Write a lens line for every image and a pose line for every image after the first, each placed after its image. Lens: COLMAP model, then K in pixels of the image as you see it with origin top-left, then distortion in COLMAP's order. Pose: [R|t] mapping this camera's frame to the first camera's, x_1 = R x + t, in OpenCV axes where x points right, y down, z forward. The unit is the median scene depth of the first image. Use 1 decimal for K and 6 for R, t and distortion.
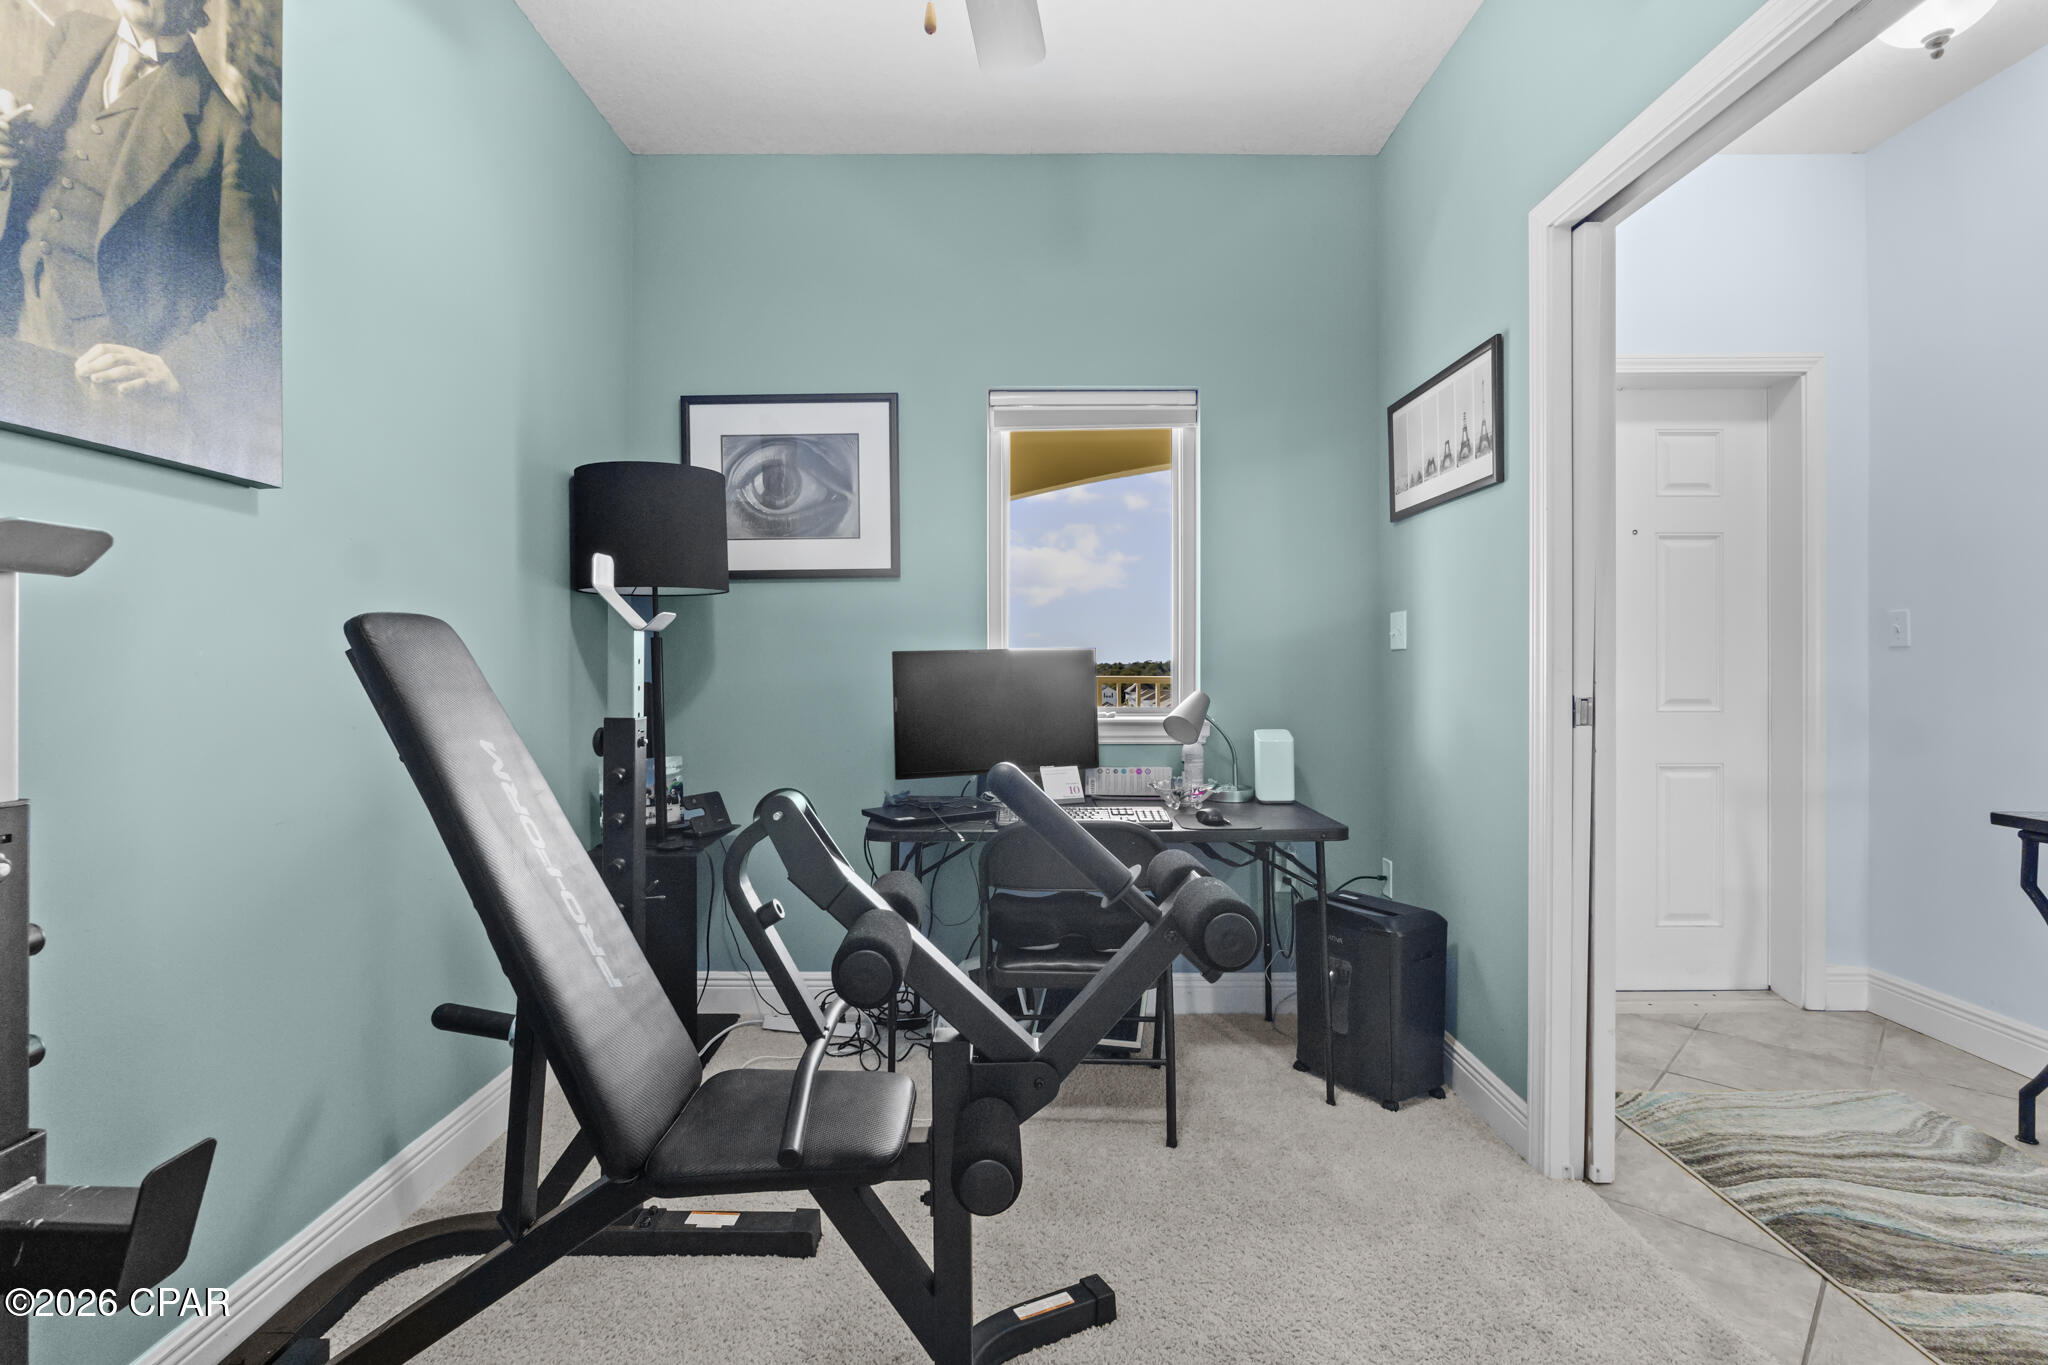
lens RADIAL K [[955.8, 0, 1017.5], [0, 955.8, 673.7], [0, 0, 1]] dist [-0.010168, 0.000544]
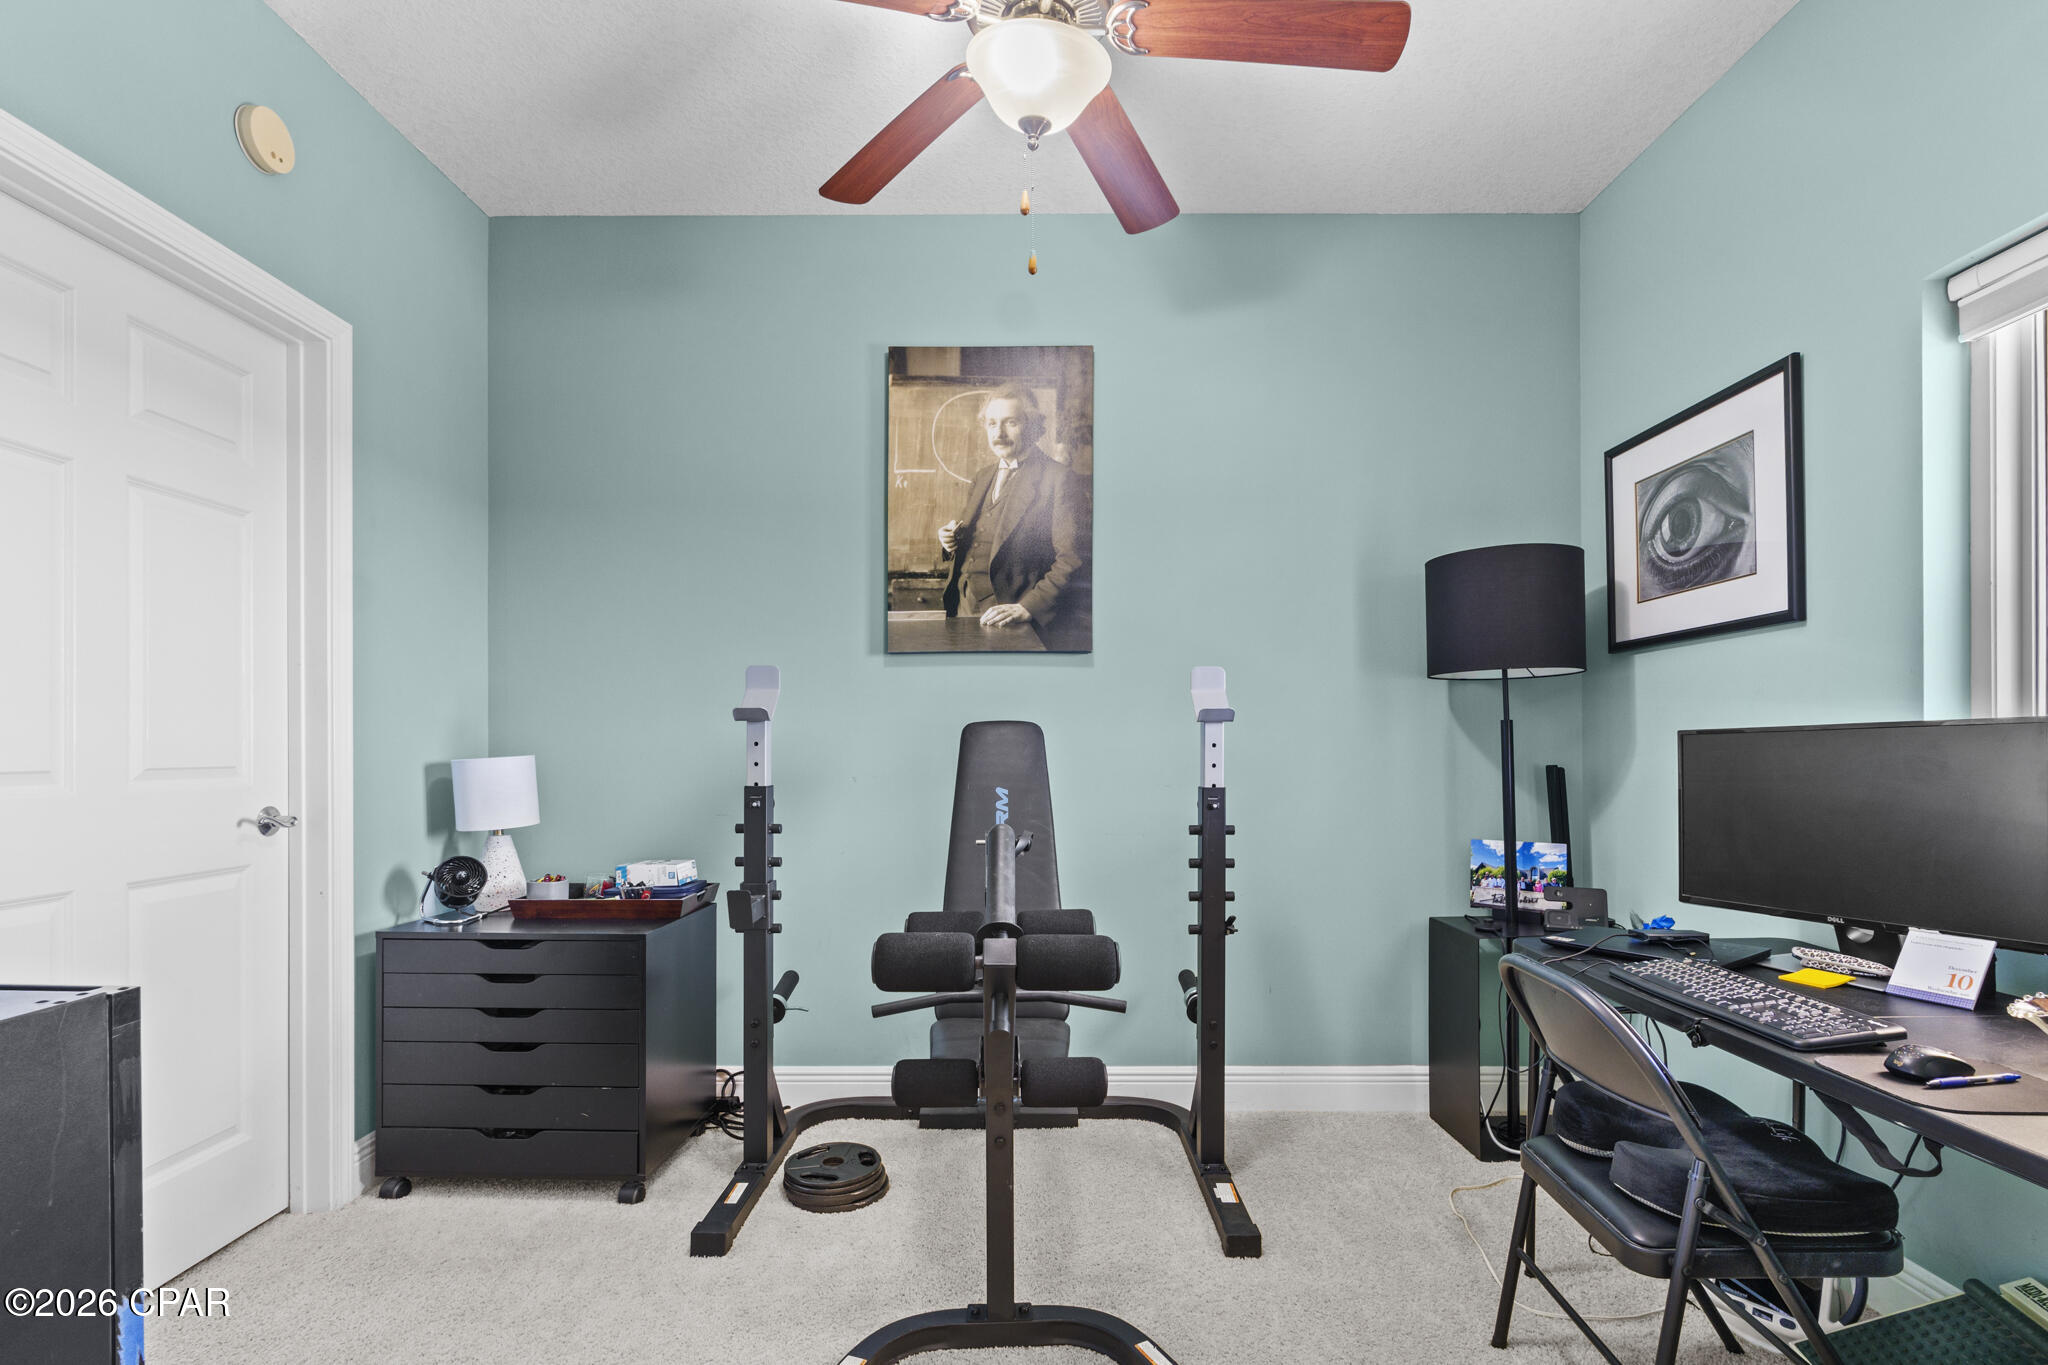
lens RADIAL K [[981.9, 0, 1019.2], [0, 981.9, 741.1], [0, 0, 1]] dist [-0.007485, 0.000377]
pose [[-0.006544, -0.004189, -0.999970, 0.644601], [-0.009417, 0.999947, -0.004127, -0.007260], [0.999934, 0.009390, -0.006583, 0.497579]]
